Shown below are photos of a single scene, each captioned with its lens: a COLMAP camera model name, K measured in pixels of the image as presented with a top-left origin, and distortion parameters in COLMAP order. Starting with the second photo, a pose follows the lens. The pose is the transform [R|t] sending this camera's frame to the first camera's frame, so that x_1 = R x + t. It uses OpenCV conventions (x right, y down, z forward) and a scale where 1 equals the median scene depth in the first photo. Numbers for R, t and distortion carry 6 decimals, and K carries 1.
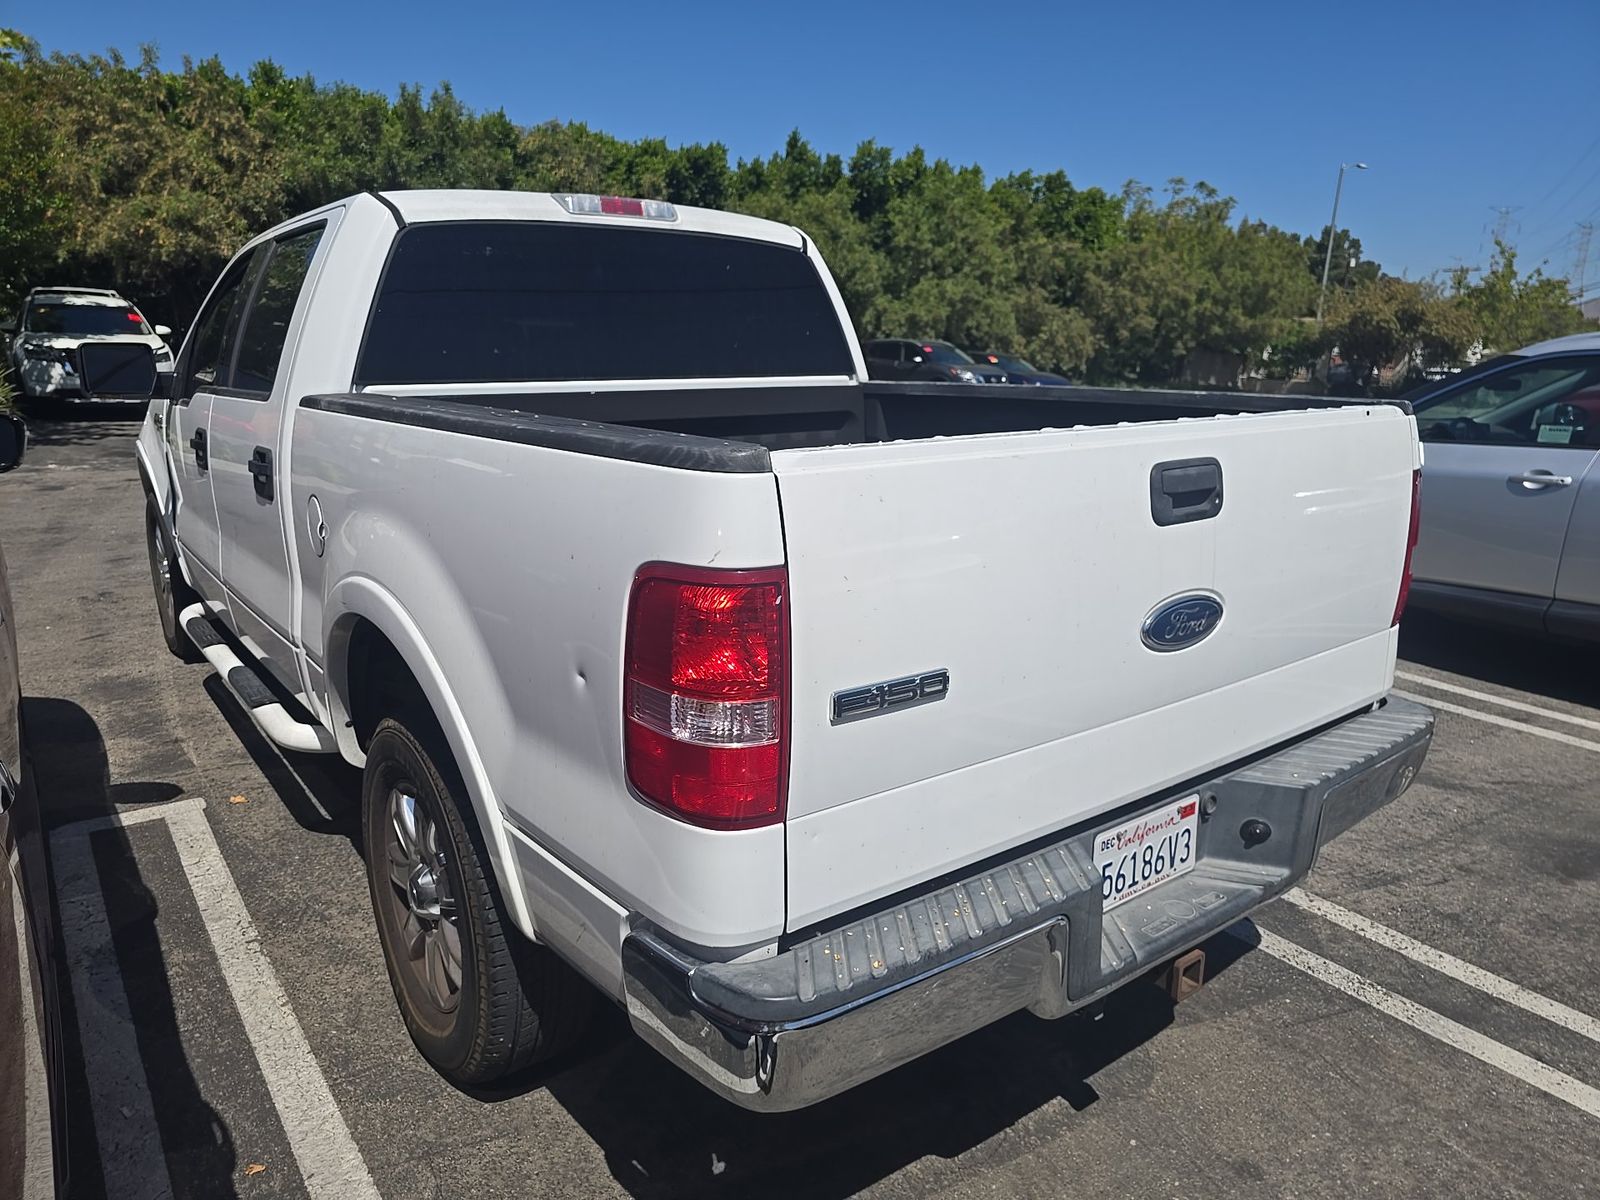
lens RADIAL K [[1083.0, 0, 800.0], [0, 1083.0, 600.0], [0, 0, 1]] dist [0.028535, -0.032347]
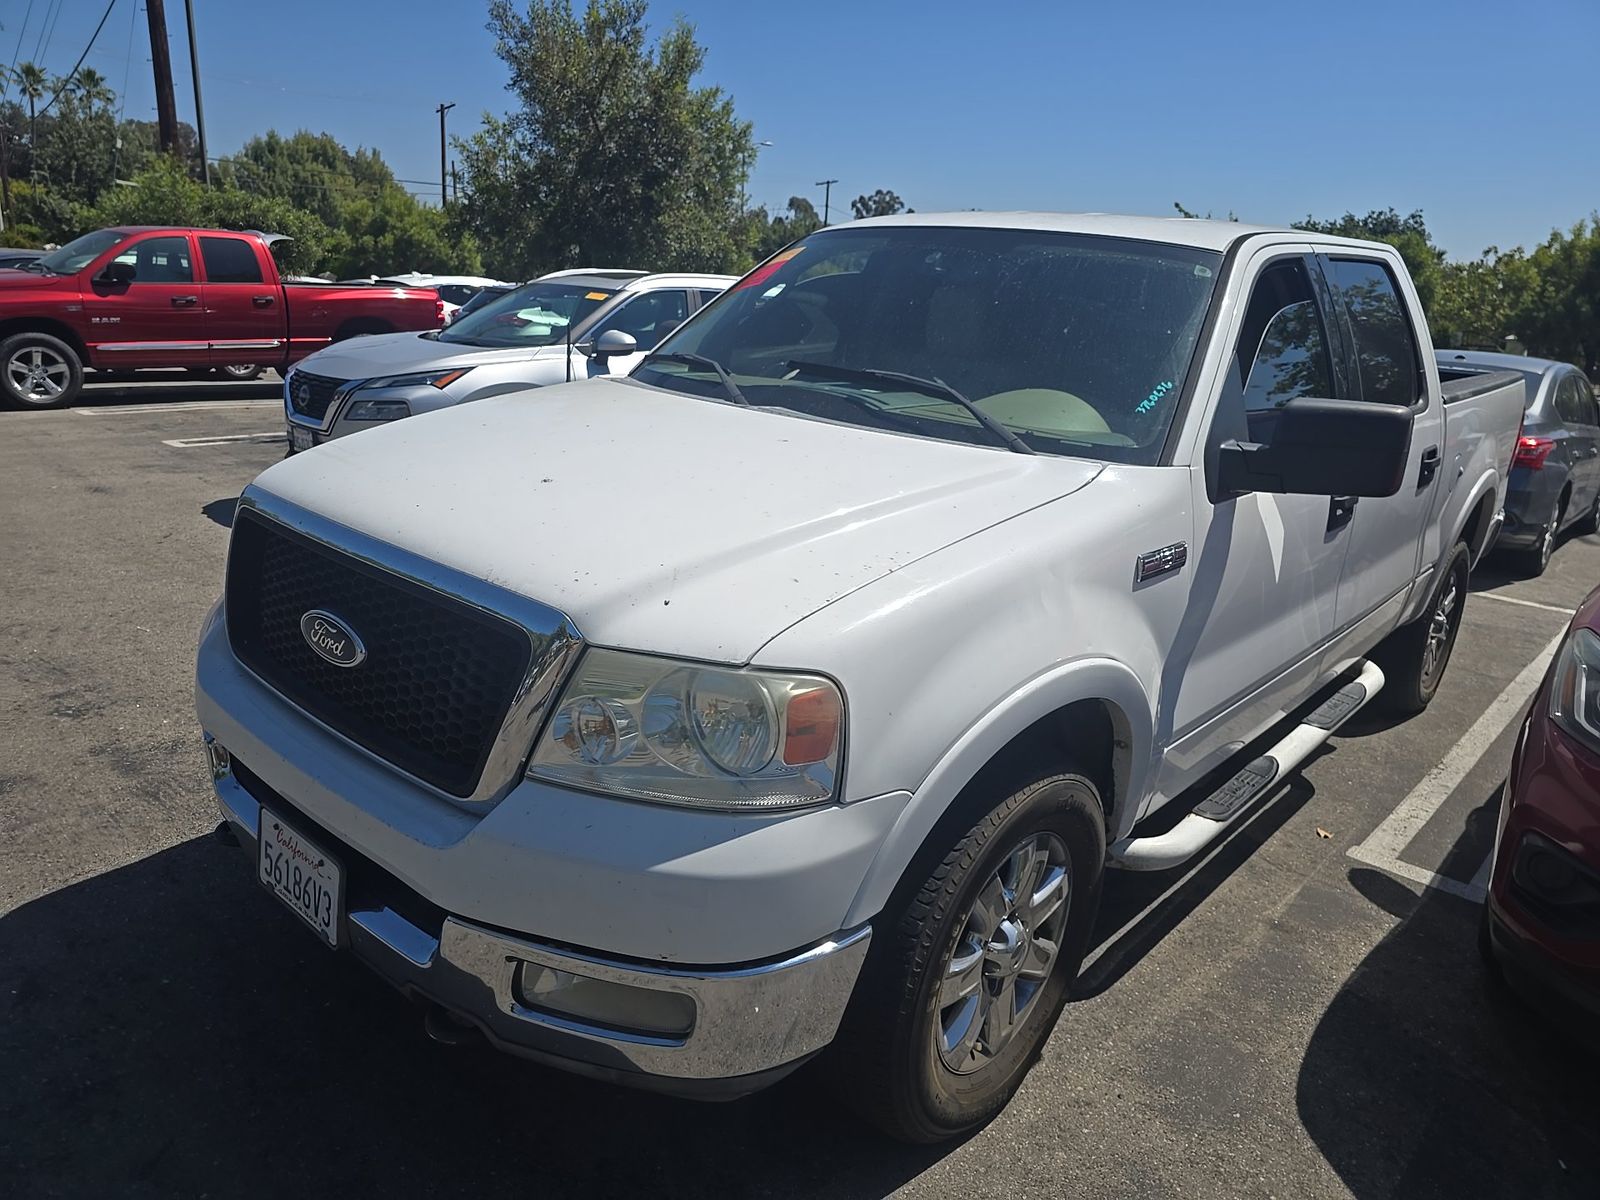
lens RADIAL K [[1083.0, 0, 800.0], [0, 1083.0, 600.0], [0, 0, 1]] dist [0.028535, -0.032347]
pose [[-0.190014, -0.305828, 0.932933, -0.226309], [0.182390, 0.922707, 0.339624, -0.076602], [-0.964691, 0.234691, -0.119548, 0.269493]]
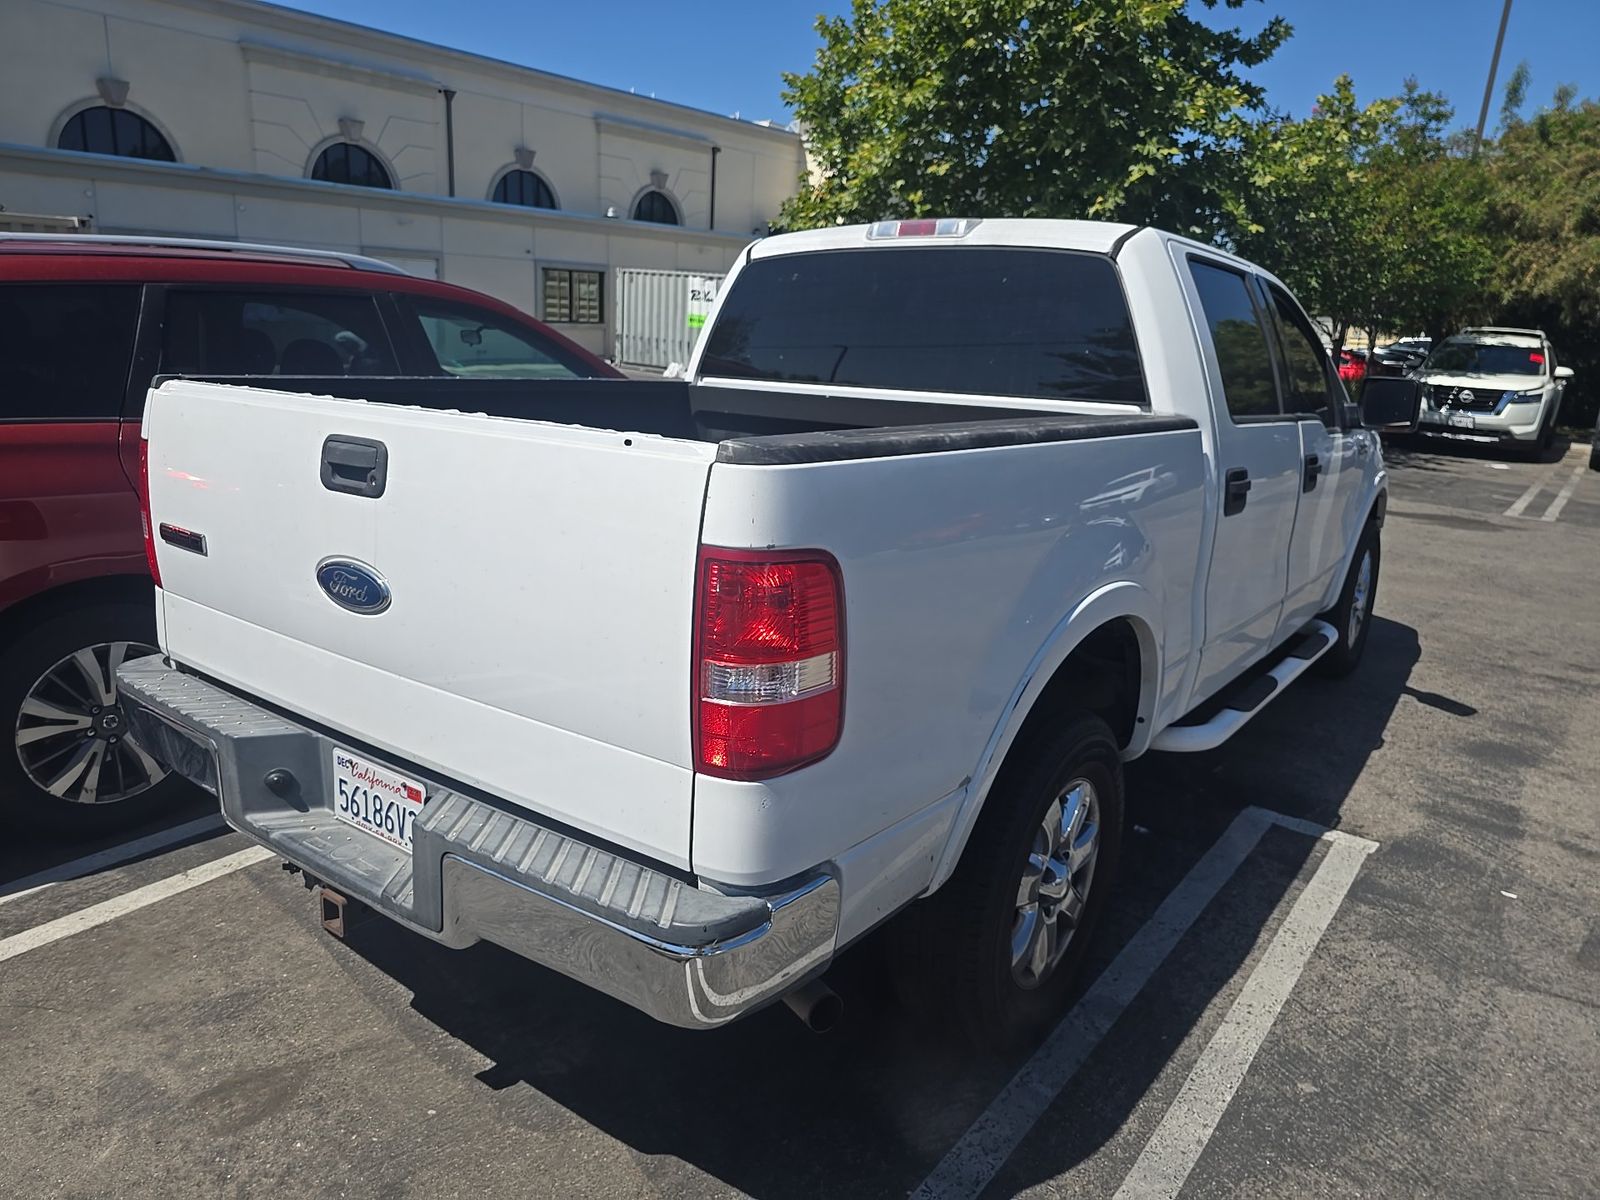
lens RADIAL K [[1083.0, 0, 800.0], [0, 1083.0, 600.0], [0, 0, 1]] dist [0.028535, -0.032347]
pose [[0.284636, 0.225772, -0.931670, 0.134524], [-0.262714, 0.953034, 0.150687, -0.022313], [0.921935, 0.201872, 0.330581, 0.094843]]
